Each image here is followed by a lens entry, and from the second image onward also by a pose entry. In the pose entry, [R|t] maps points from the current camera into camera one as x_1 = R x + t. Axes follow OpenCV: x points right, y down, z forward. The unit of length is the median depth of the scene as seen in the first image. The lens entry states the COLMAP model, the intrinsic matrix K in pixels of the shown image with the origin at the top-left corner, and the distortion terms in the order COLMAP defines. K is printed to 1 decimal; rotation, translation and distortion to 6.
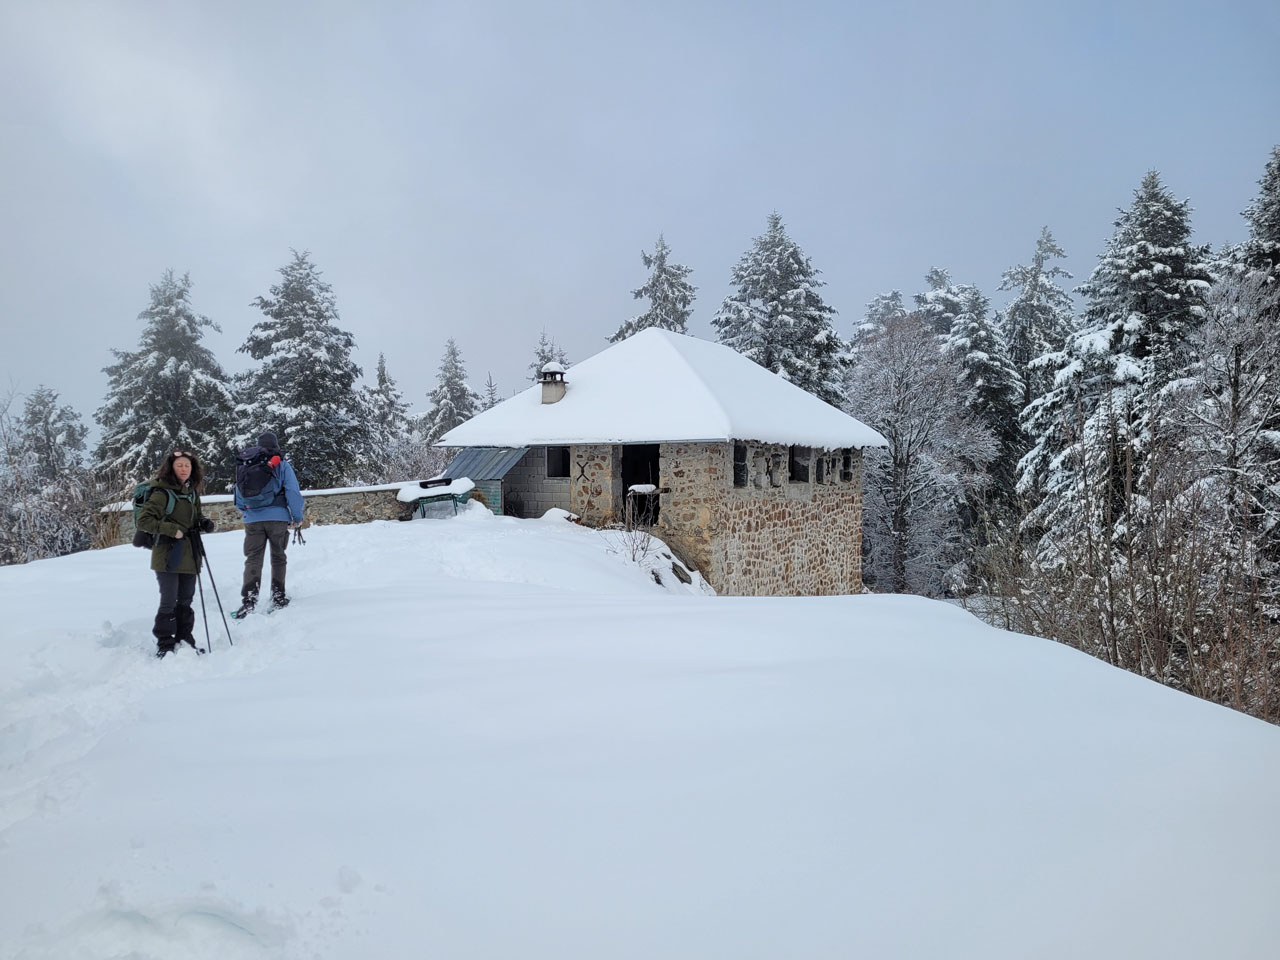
lens RADIAL K [[968.4, 0, 640.0], [0, 968.4, 480.0], [0, 0, 1]] dist [0.039495, -0.001587]
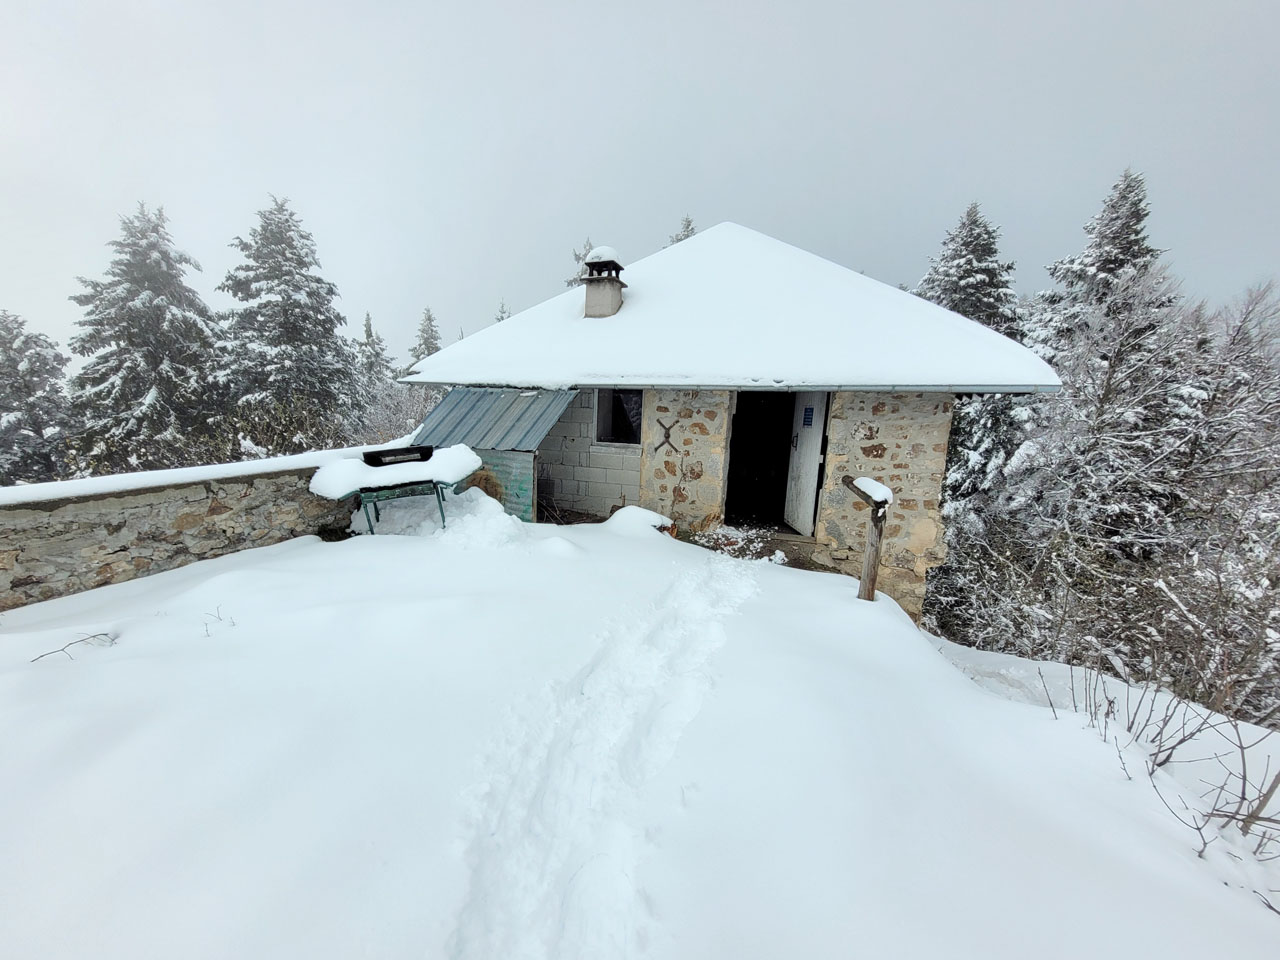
lens RADIAL K [[631.0, 0, 639.1], [0, 631.0, 511.7], [0, 0, 1]] dist [0.003594, 0.001035]
pose [[0.991149, 0.017647, 0.131578, -0.048722], [-0.035995, 0.989722, 0.138403, -0.006125], [-0.127784, -0.141914, 0.981597, 0.246614]]
